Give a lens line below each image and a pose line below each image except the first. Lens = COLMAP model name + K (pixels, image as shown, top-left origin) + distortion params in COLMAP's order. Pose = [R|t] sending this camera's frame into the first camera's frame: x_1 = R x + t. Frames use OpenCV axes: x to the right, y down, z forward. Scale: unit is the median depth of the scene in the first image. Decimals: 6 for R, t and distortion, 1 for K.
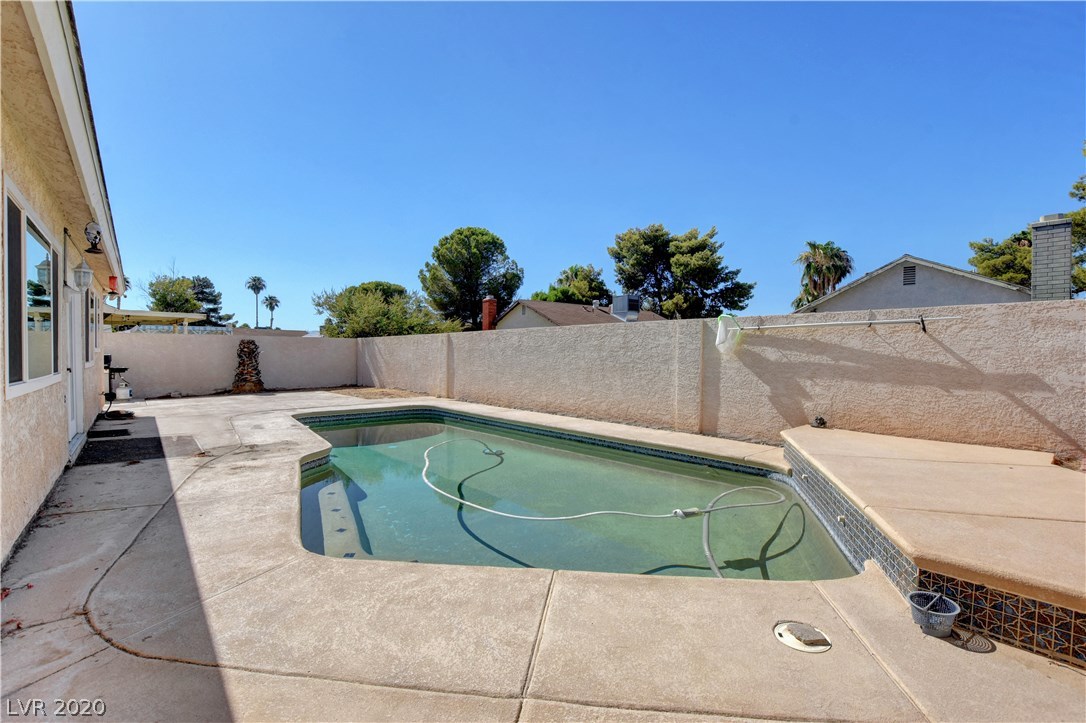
lens RADIAL K [[494.7, 0, 551.5], [0, 494.7, 361.5], [0, 0, 1]] dist [-0.034086, 0.004631]
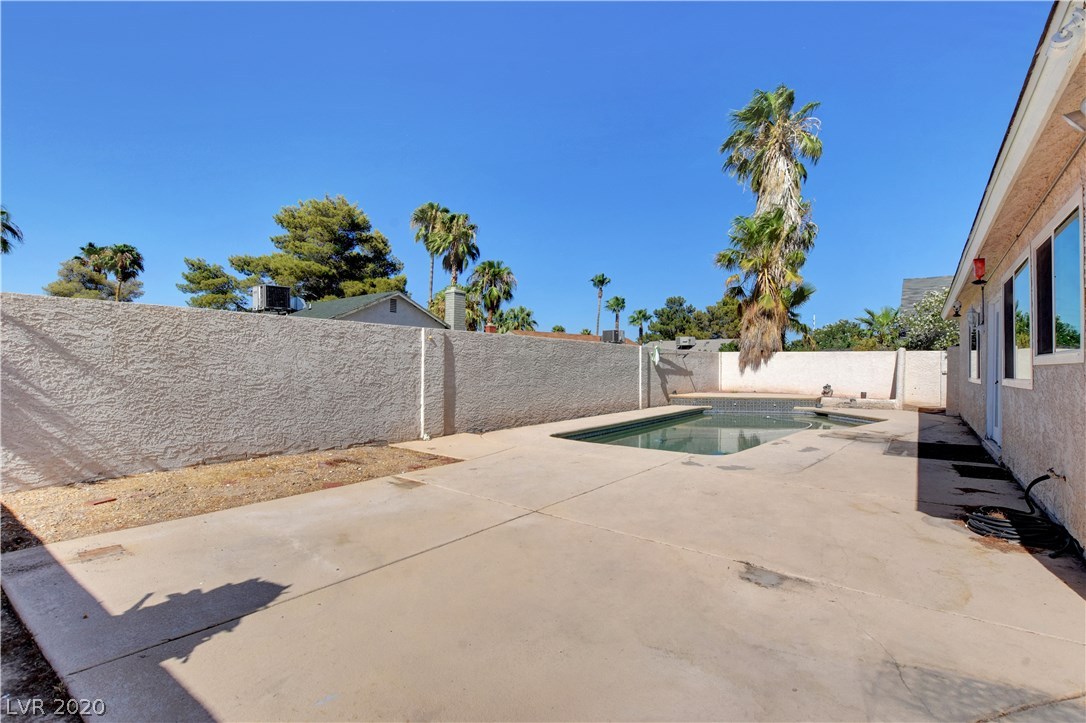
lens RADIAL K [[494.7, 0, 551.5], [0, 494.7, 361.5], [0, 0, 1]] dist [-0.034086, 0.004631]
pose [[-0.215306, 0.004449, 0.976536, -1.052663], [0.006196, 0.999976, -0.003189, -0.018316], [-0.976527, 0.005364, -0.215329, 1.267504]]
